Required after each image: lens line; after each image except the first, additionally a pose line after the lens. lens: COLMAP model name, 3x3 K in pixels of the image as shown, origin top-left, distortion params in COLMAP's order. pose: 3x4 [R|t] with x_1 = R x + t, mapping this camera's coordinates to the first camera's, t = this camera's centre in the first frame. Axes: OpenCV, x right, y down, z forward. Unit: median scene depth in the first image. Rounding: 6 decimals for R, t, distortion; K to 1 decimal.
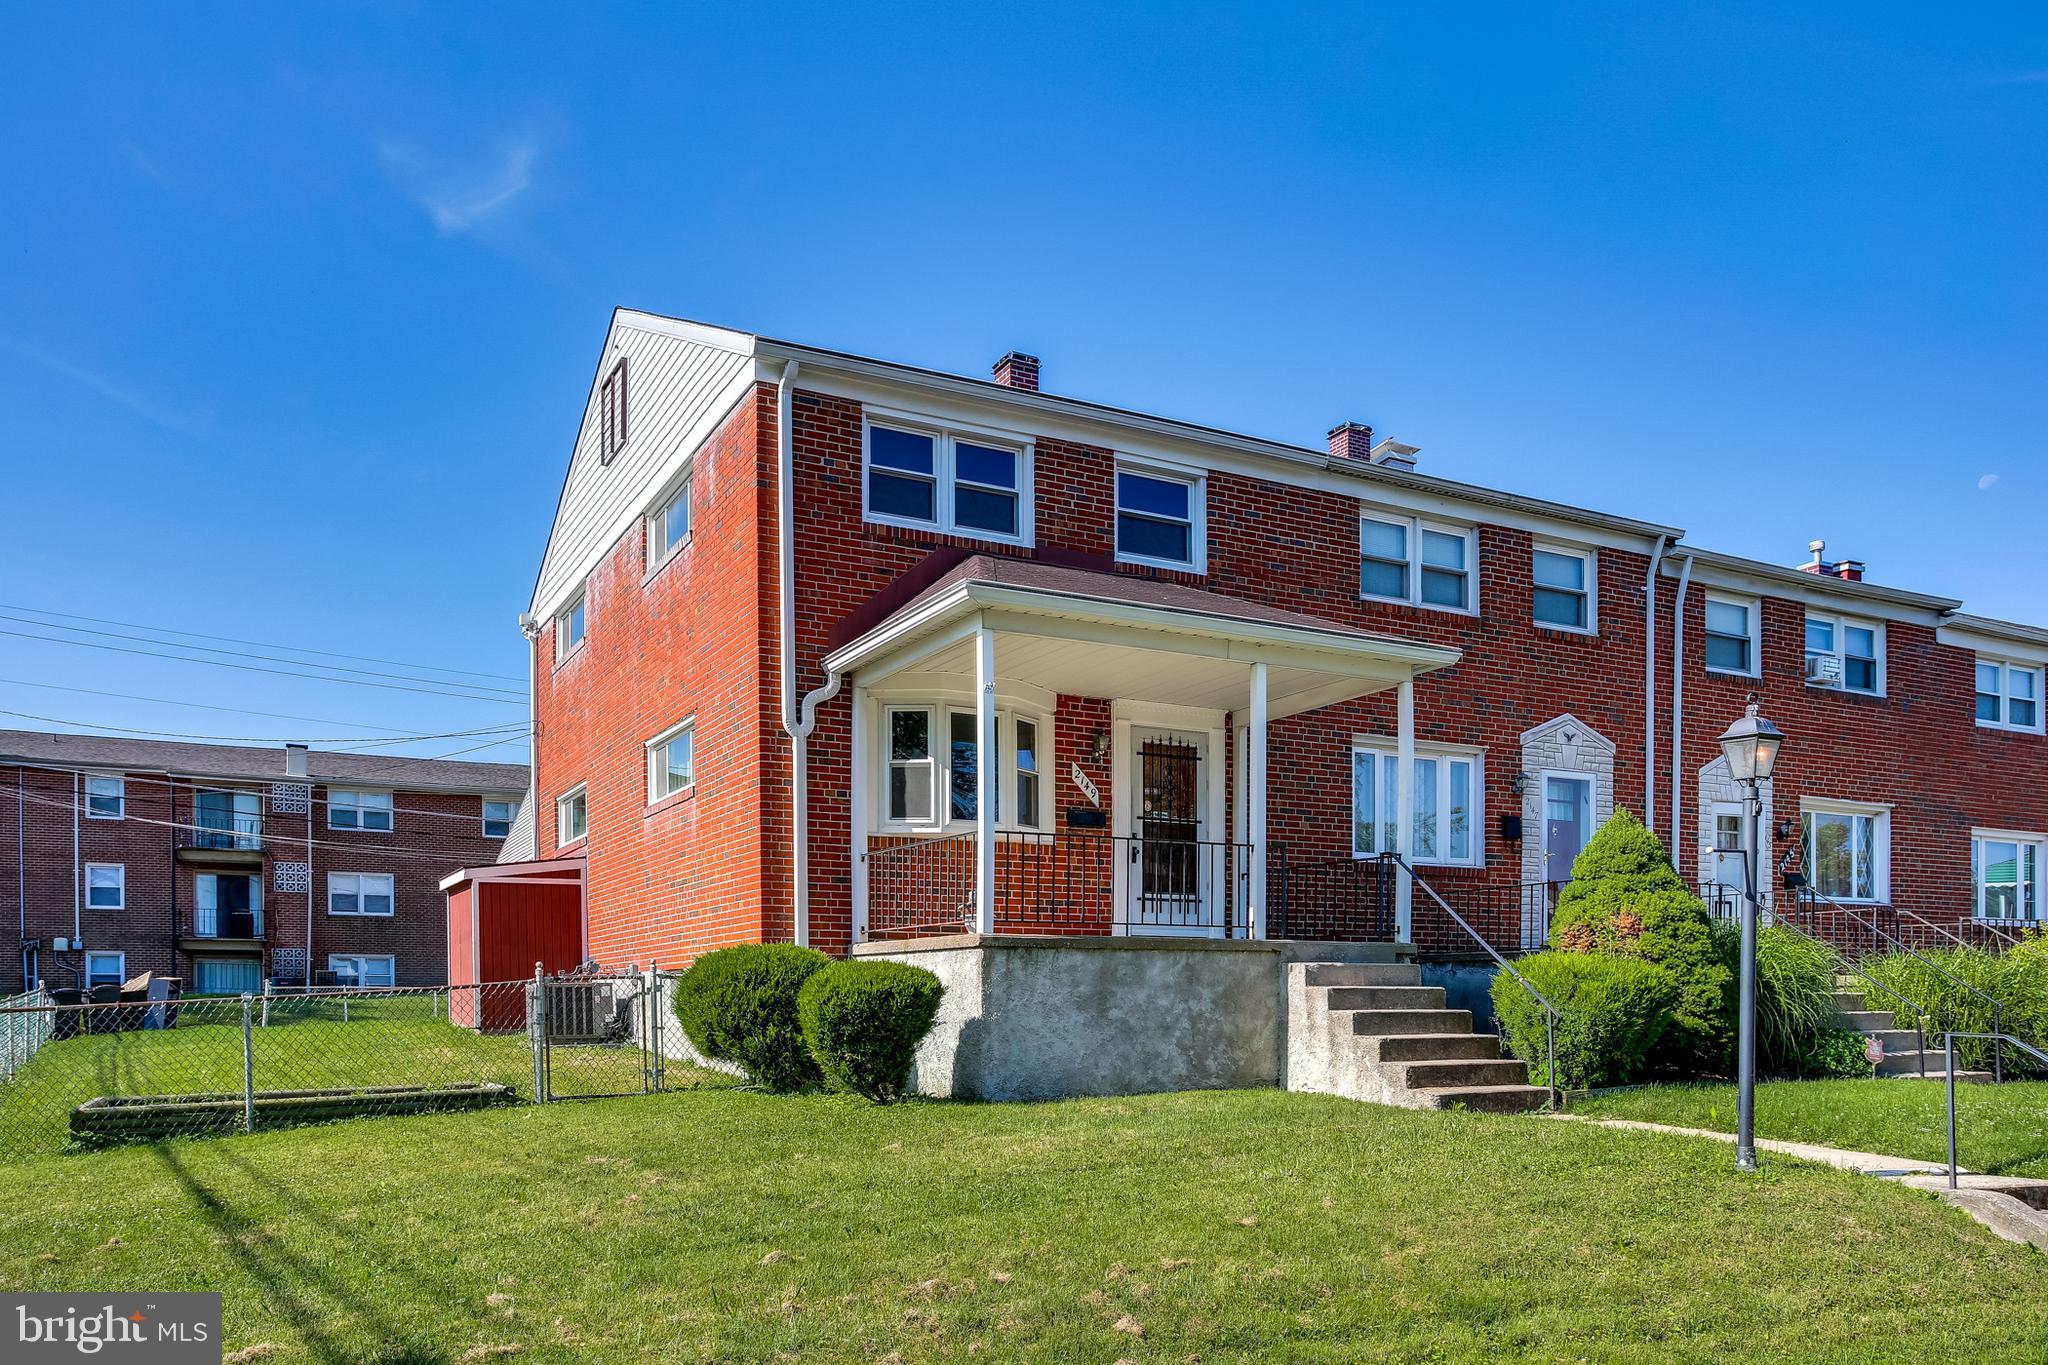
lens RADIAL K [[1504.6, 0, 1024.0], [0, 1504.6, 682.5], [0, 0, 1]] dist [0.002006, 0.000607]
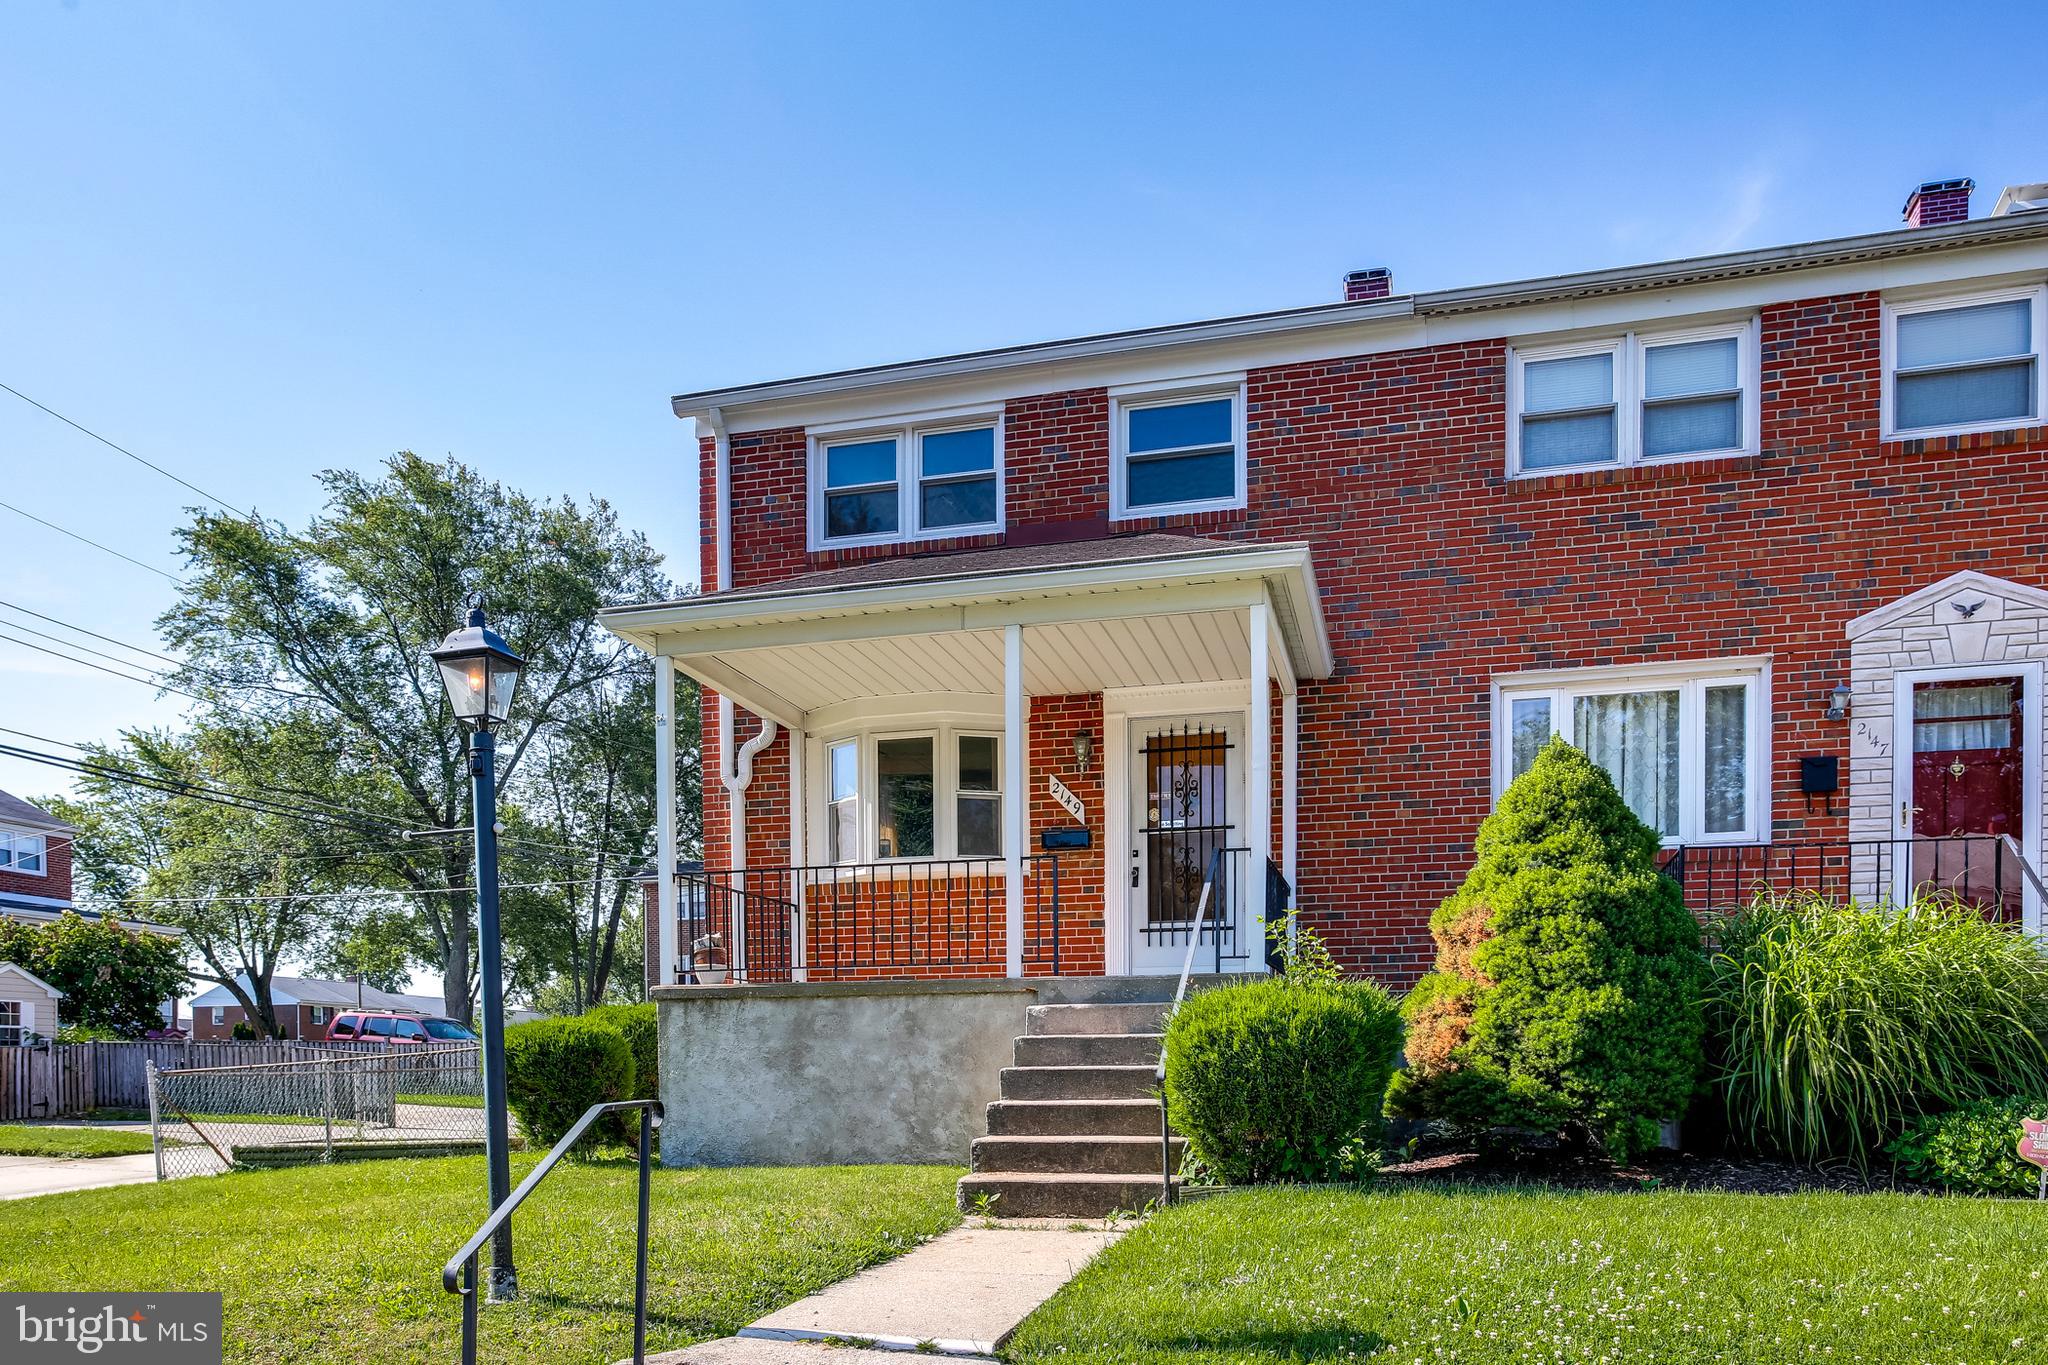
lens RADIAL K [[1524.2, 0, 974.8], [0, 1524.2, 805.4], [0, 0, 1]] dist [-0.001636, 0.011519]
pose [[0.726764, -0.119785, -0.676362, 0.573209], [0.149306, 0.988682, -0.014666, 0.075918], [0.670464, -0.090326, 0.736423, 0.342969]]
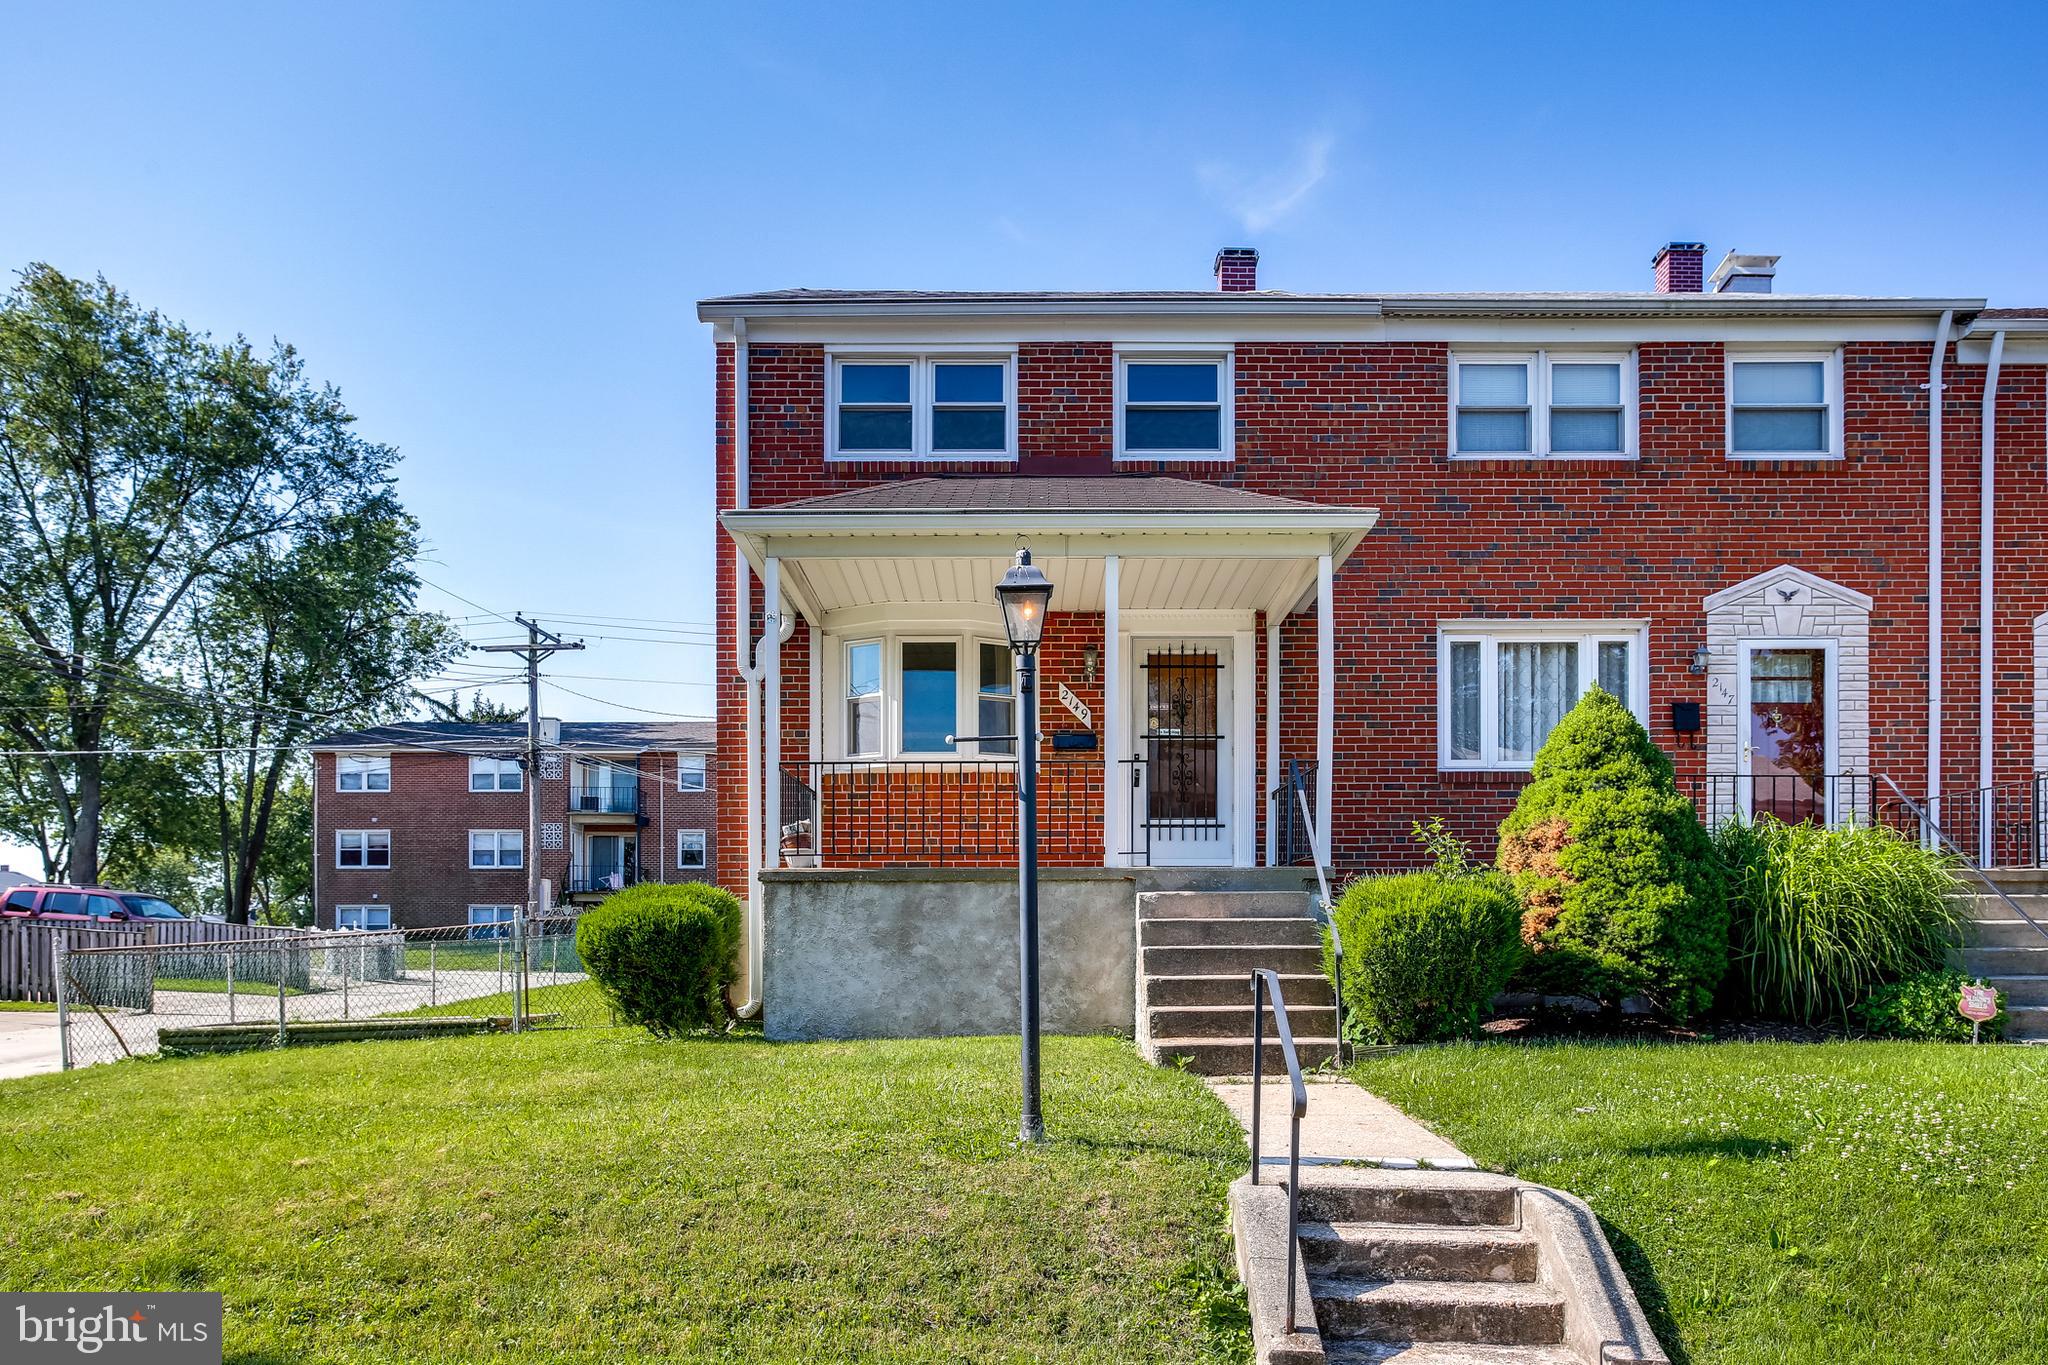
lens RADIAL K [[1500.0, 0, 1016.7], [0, 1500.0, 623.5], [0, 0, 1]] dist [0.001772, 0.003901]
pose [[0.885139, -0.100751, -0.454288, 0.434211], [0.099577, 0.994675, -0.026579, 0.038409], [0.454547, -0.021710, 0.890458, 0.159064]]
